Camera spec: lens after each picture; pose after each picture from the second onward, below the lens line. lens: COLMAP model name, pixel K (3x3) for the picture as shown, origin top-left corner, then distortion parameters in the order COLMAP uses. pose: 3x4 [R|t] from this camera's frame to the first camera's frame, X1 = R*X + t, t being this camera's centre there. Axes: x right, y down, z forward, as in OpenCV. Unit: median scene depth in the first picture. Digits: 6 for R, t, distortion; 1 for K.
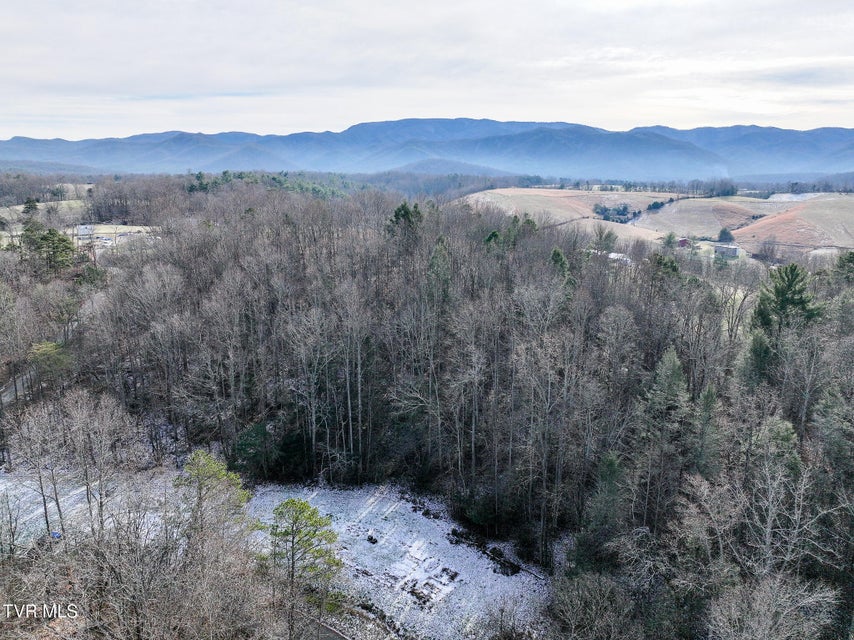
lens RADIAL K [[599.3, 0, 430.3], [0, 599.3, 317.5], [0, 0, 1]] dist [-0.005503, 0.020149]
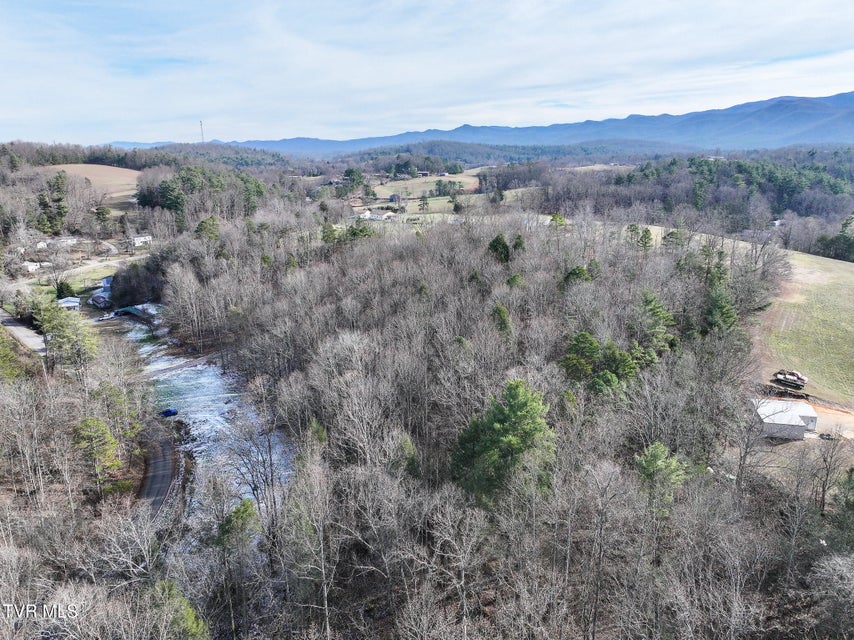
lens RADIAL K [[599.3, 0, 430.3], [0, 599.3, 317.5], [0, 0, 1]] dist [-0.005503, 0.020149]
pose [[0.618161, 0.194369, -0.761642, 0.119893], [-0.158552, 0.979862, 0.121375, -0.026308], [0.769895, 0.045730, 0.636530, 0.042216]]
